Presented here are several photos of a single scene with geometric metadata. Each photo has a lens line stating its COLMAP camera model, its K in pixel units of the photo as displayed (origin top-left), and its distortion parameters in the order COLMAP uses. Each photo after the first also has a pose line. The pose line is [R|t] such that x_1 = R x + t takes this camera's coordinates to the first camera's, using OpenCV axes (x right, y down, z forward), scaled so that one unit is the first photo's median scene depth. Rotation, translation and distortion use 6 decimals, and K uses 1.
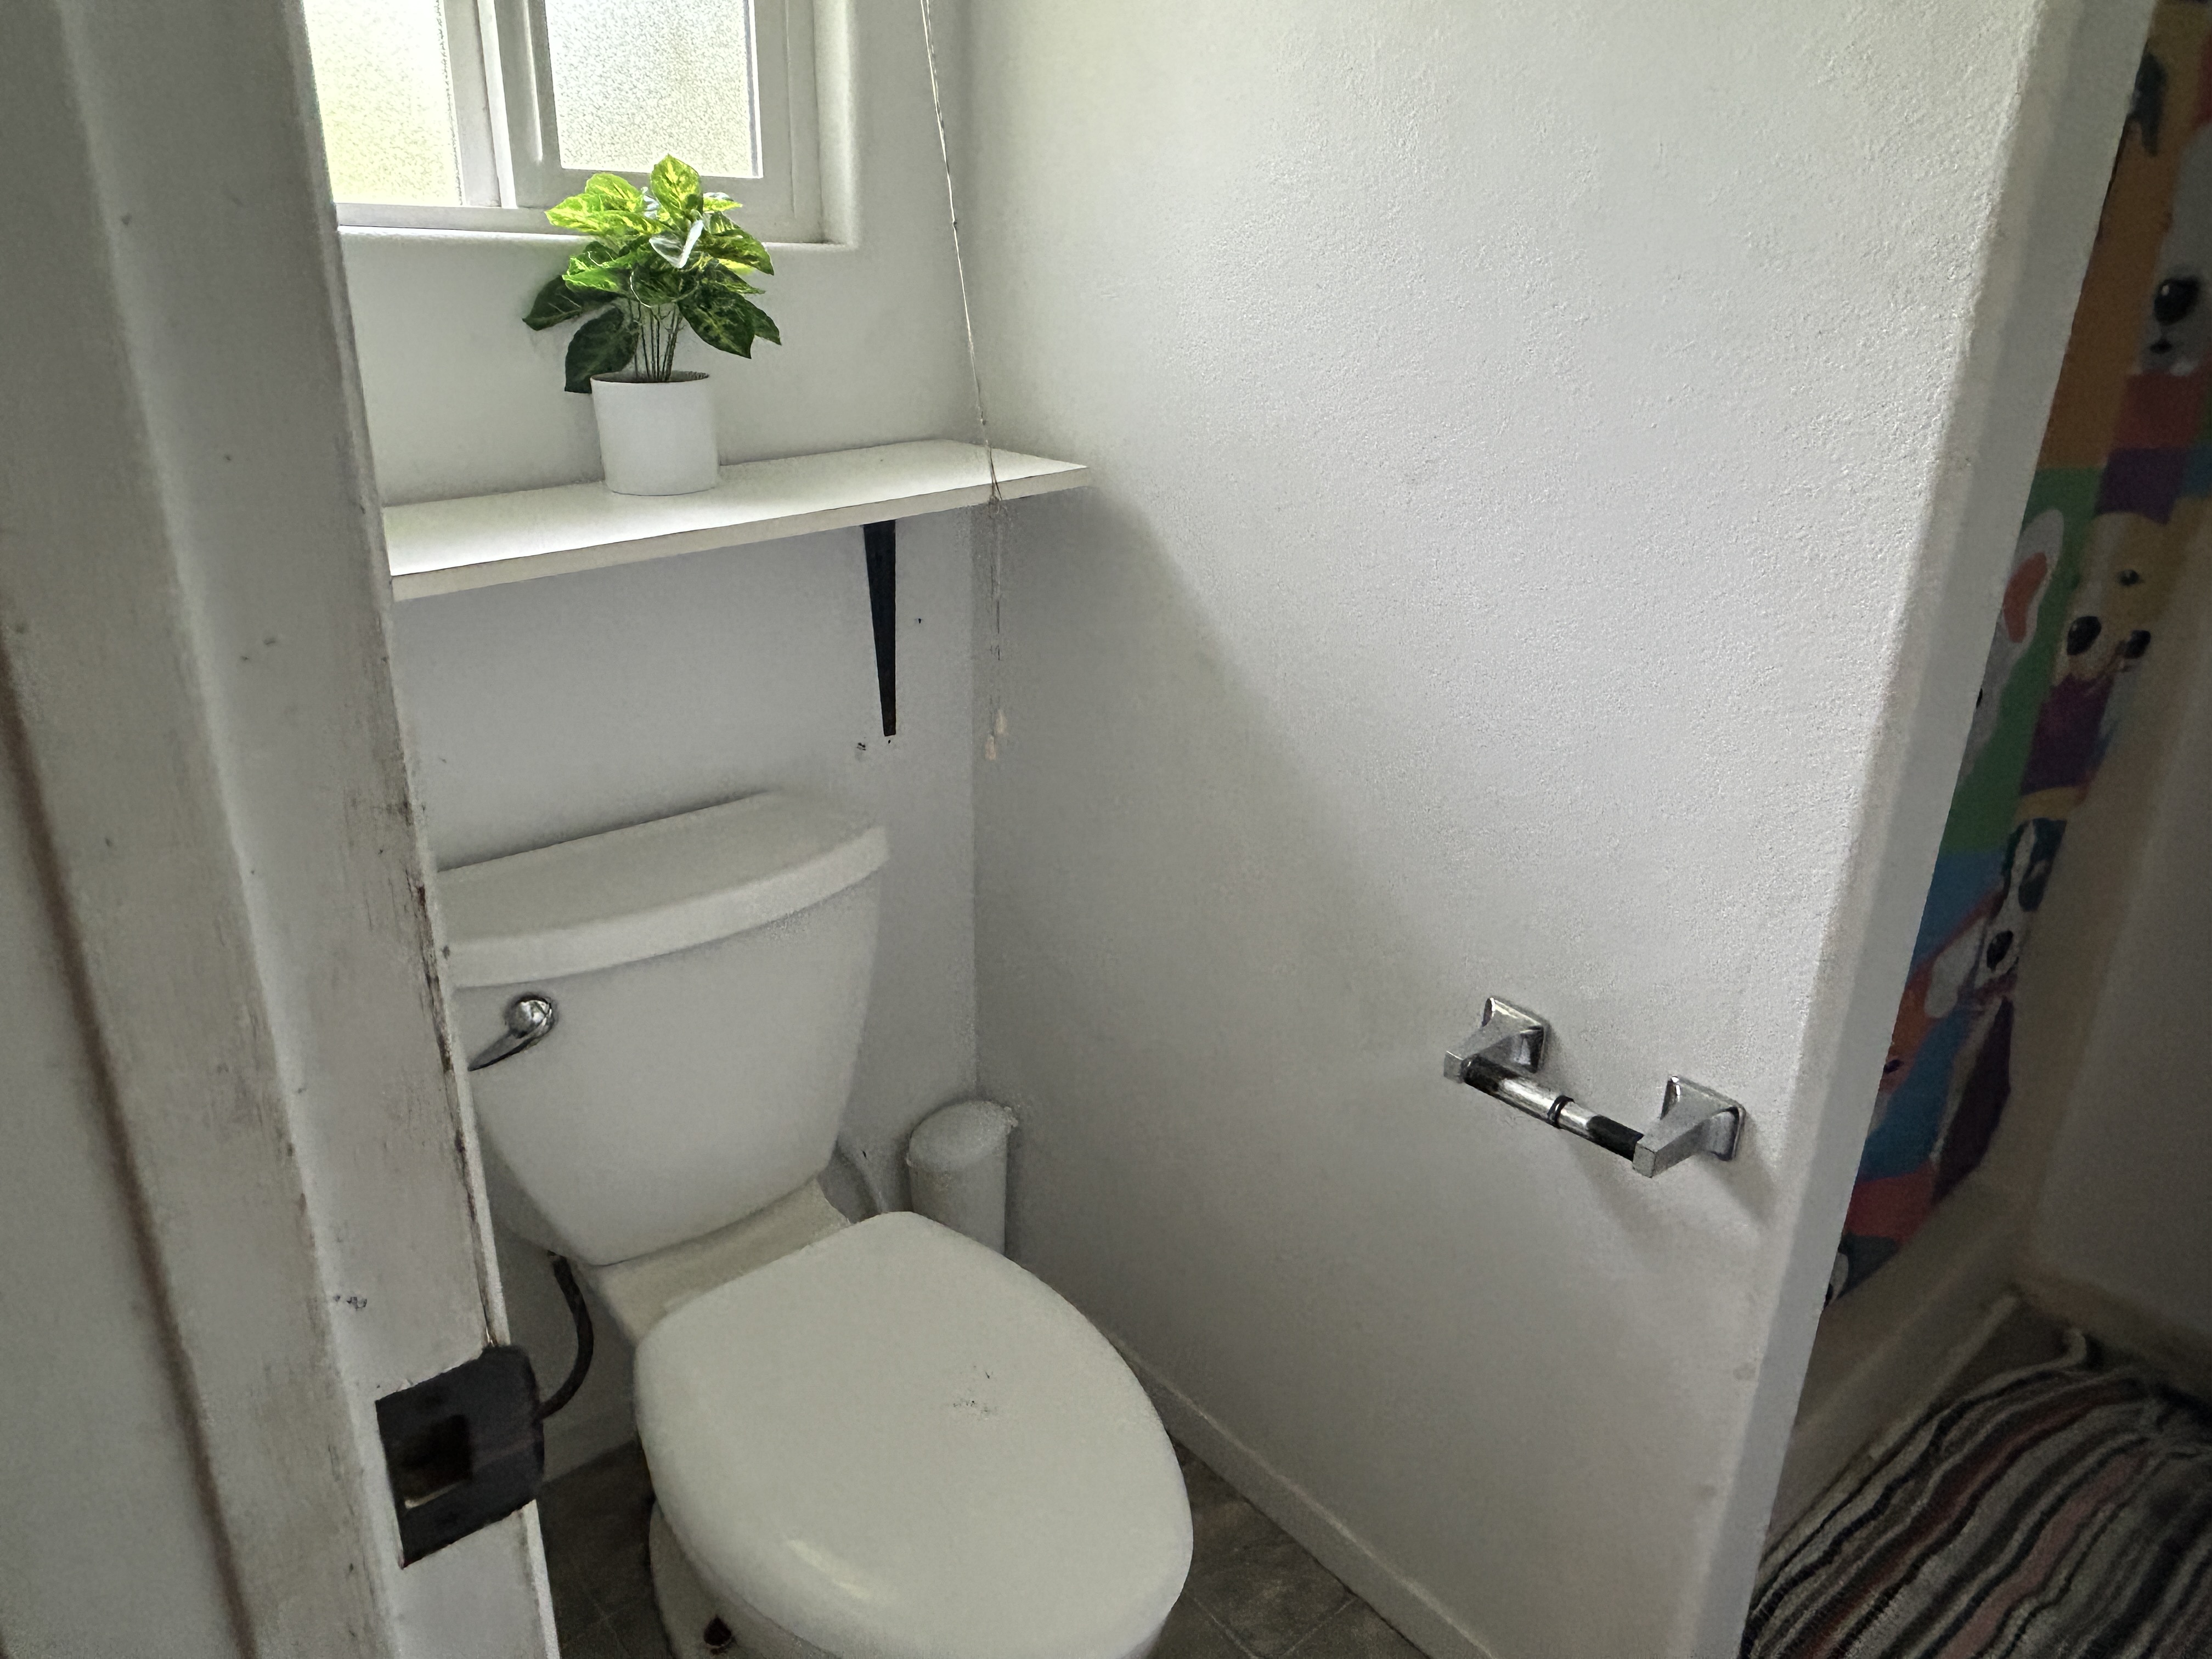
lens RADIAL K [[1422.0, 0, 1066.9], [0, 1422.0, 800.8], [0, 0, 1]] dist [-0.008842, 0.006048]
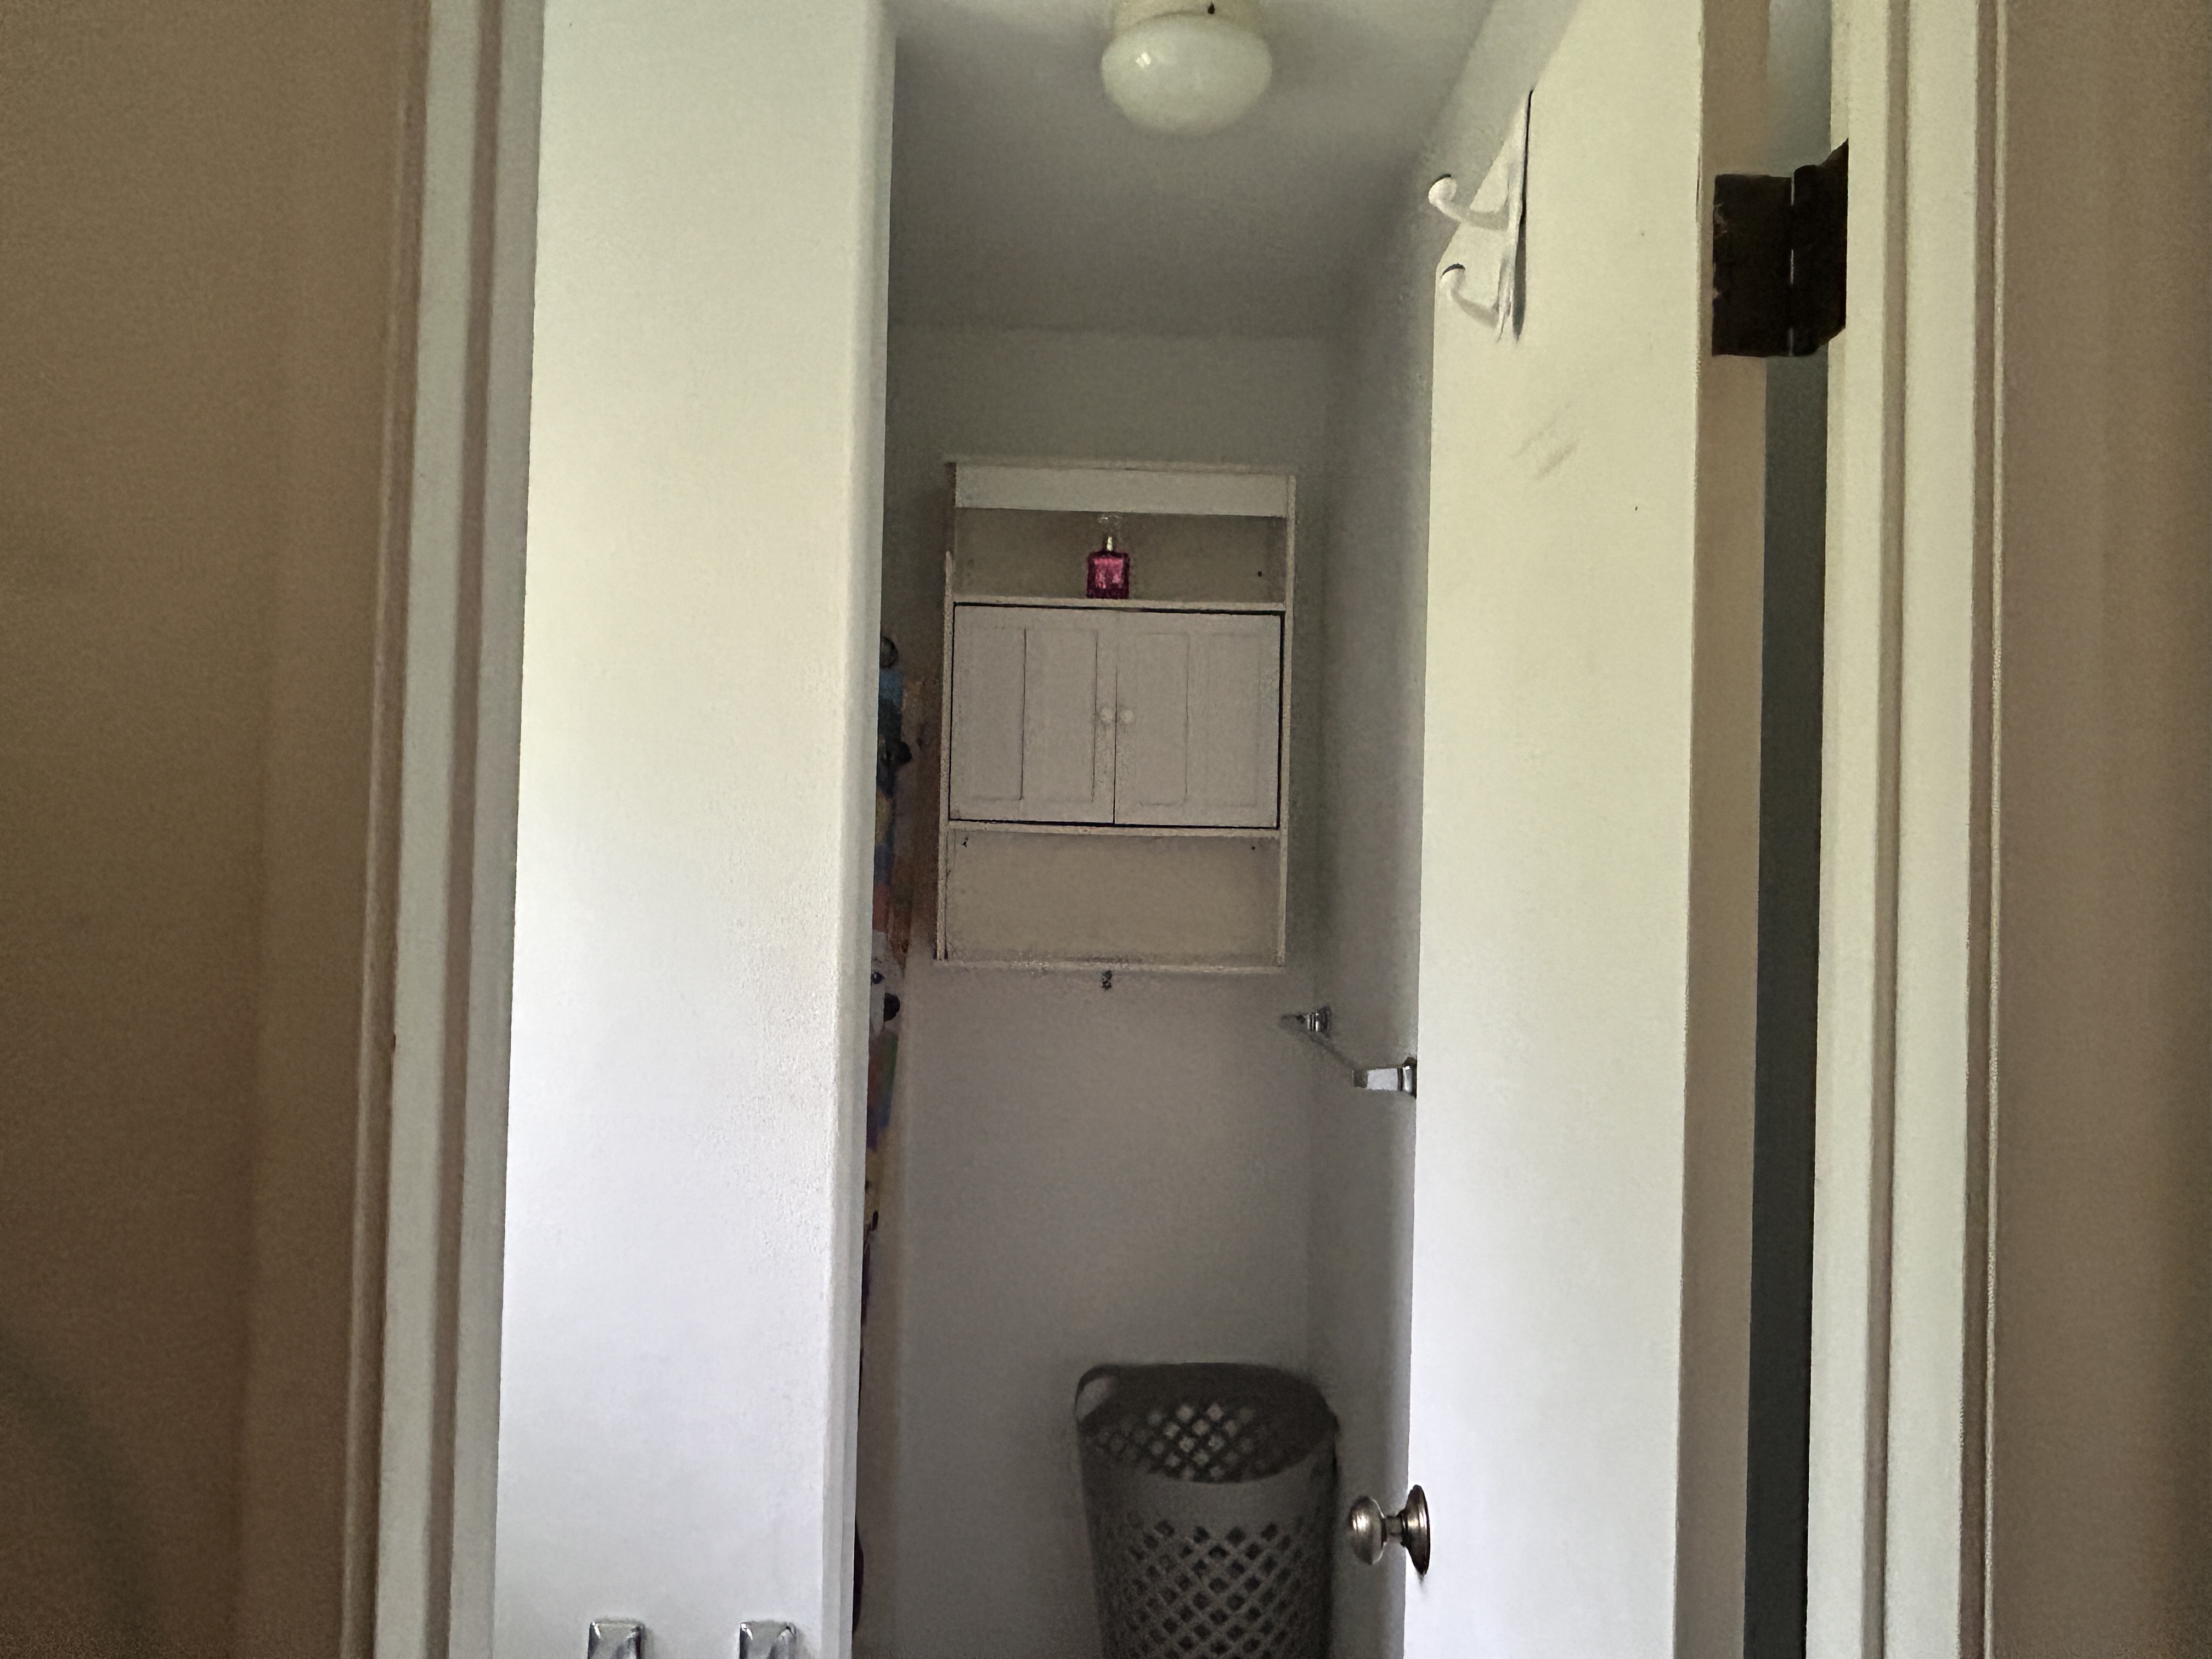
lens RADIAL K [[1440.0, 0, 1104.7], [0, 1440.0, 817.0], [0, 0, 1]] dist [-0.018910, 0.004890]
pose [[0.628014, 0.013897, 0.778078, -0.340711], [0.268712, 0.934471, -0.233577, -0.093353], [-0.730337, 0.355769, 0.583127, -0.276164]]
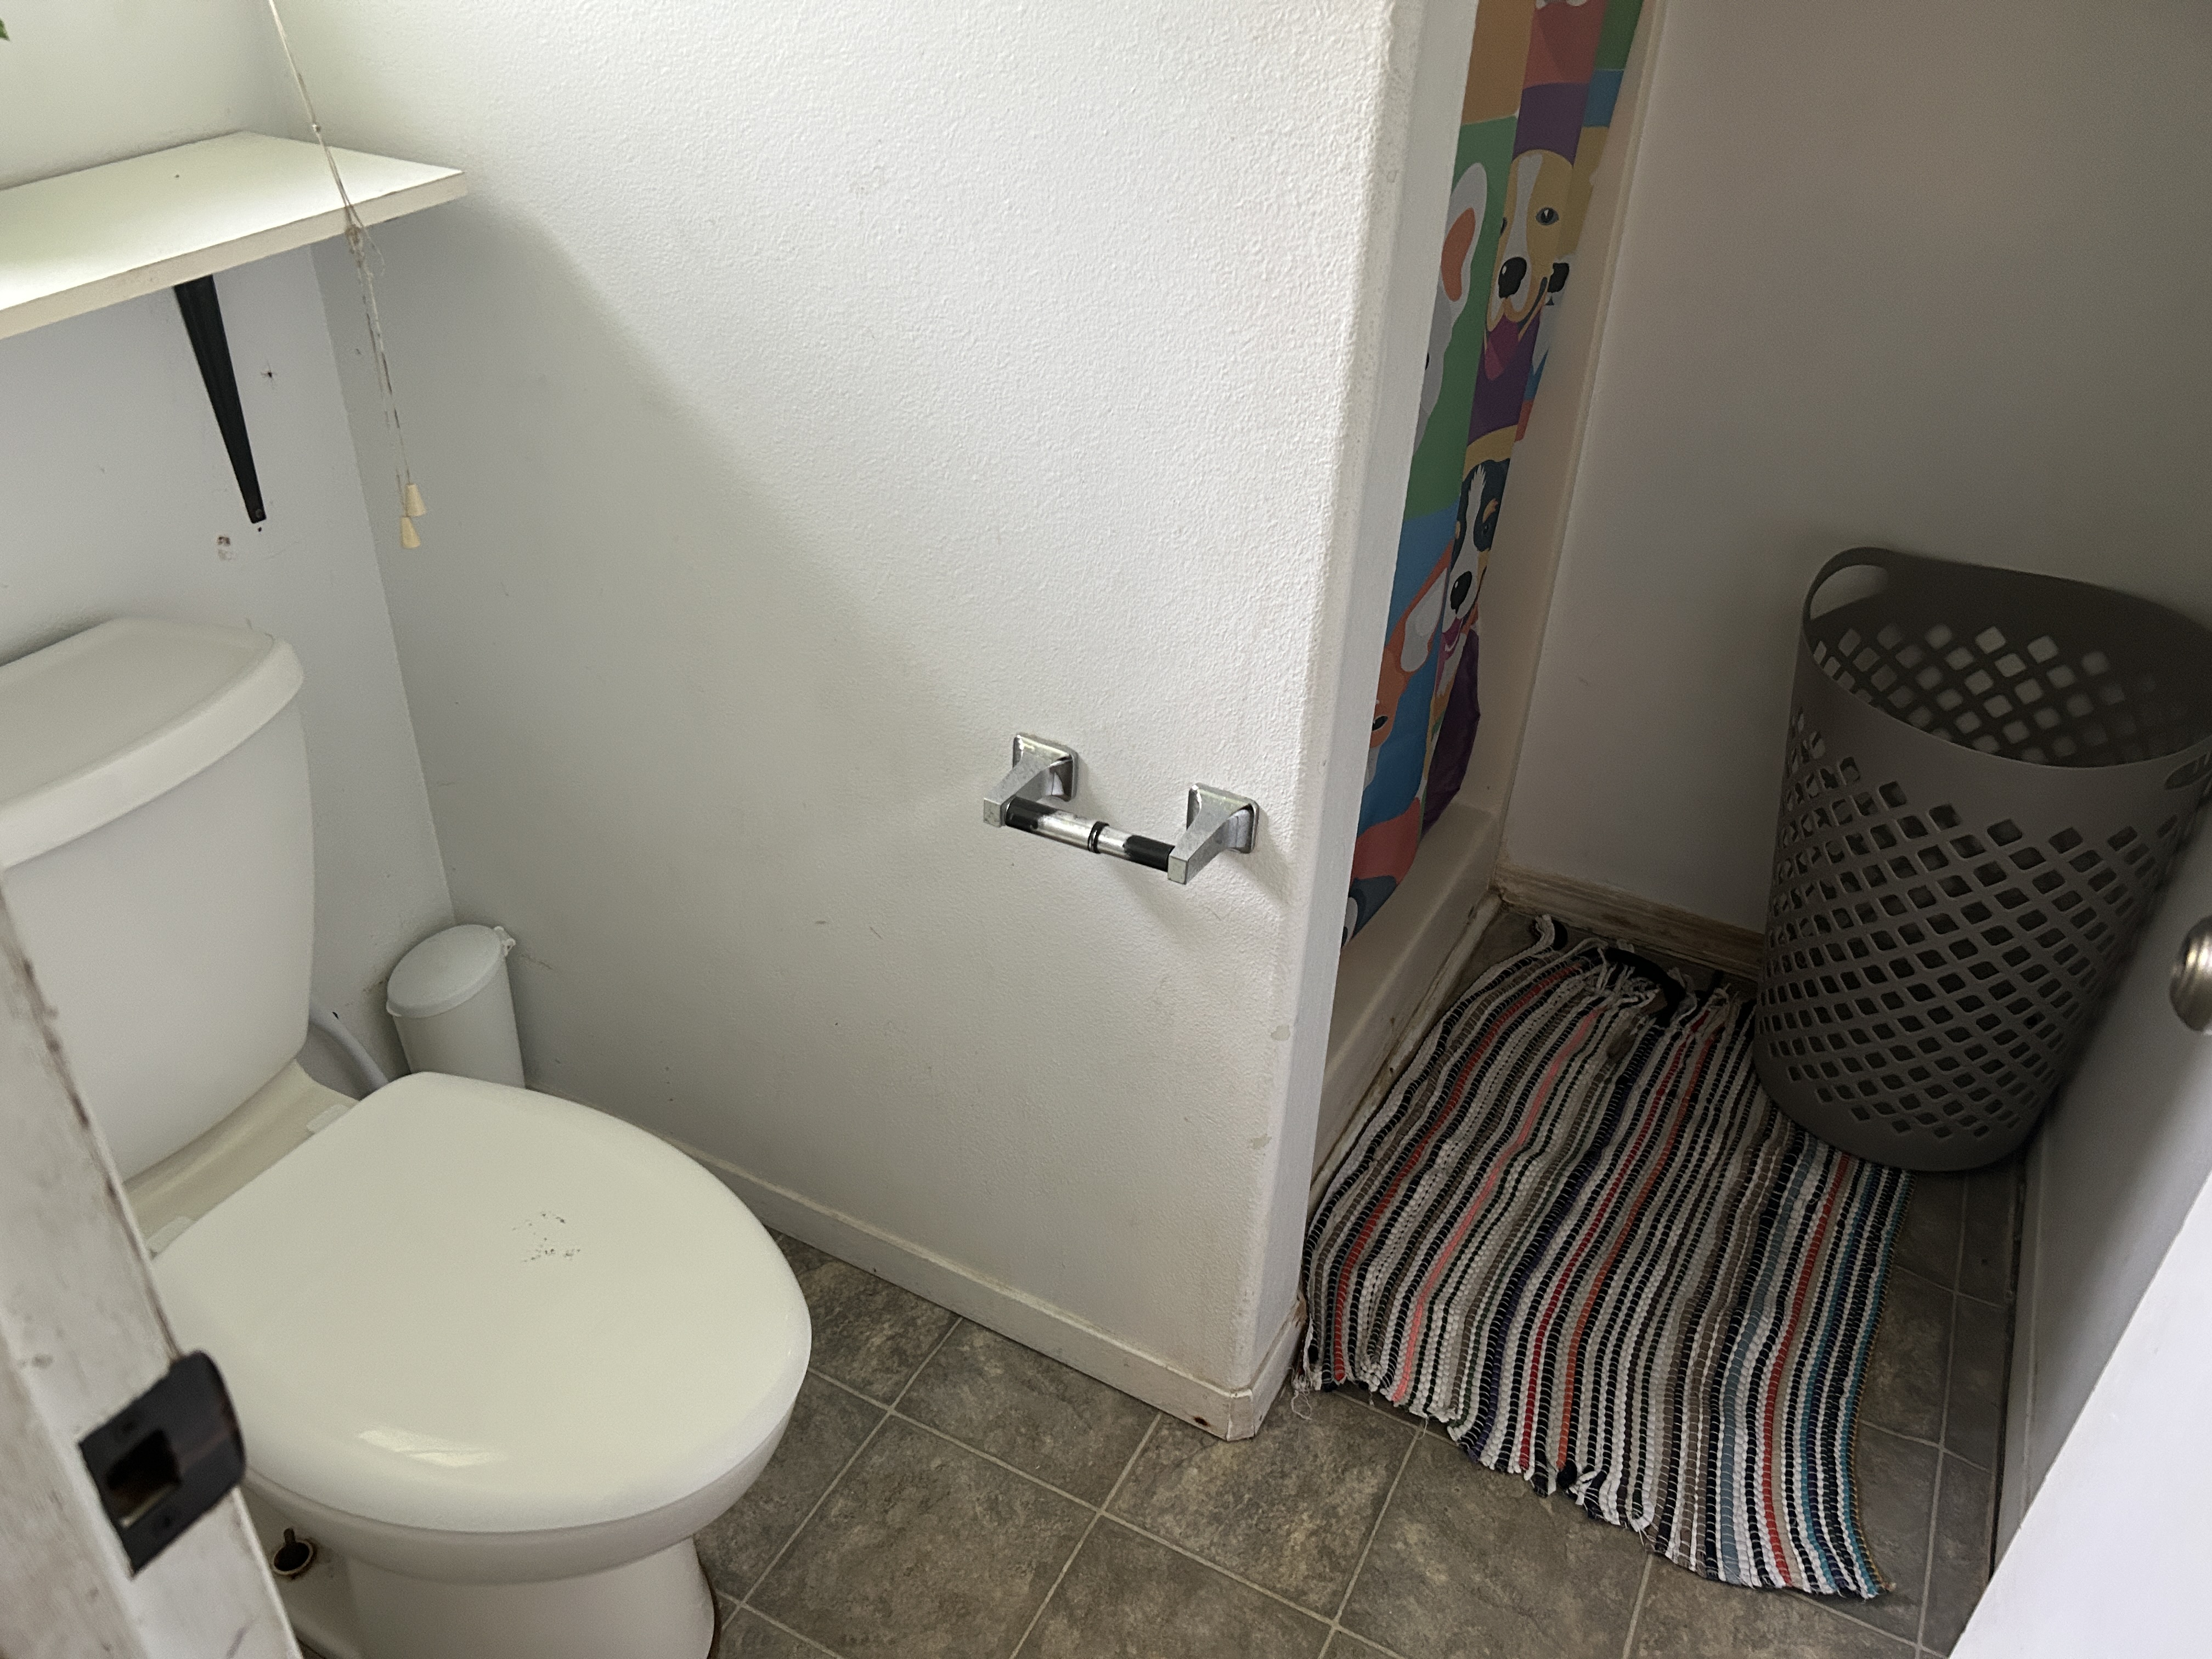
lens RADIAL K [[1649.1, 0, 1066.8], [0, 1649.1, 836.1], [0, 0, 1]] dist [0.112113, -0.187634]
pose [[0.930821, -0.193831, 0.309841, -0.033243], [0.122587, 0.964248, 0.234941, -0.049708], [-0.344303, -0.180706, 0.921304, -0.072008]]
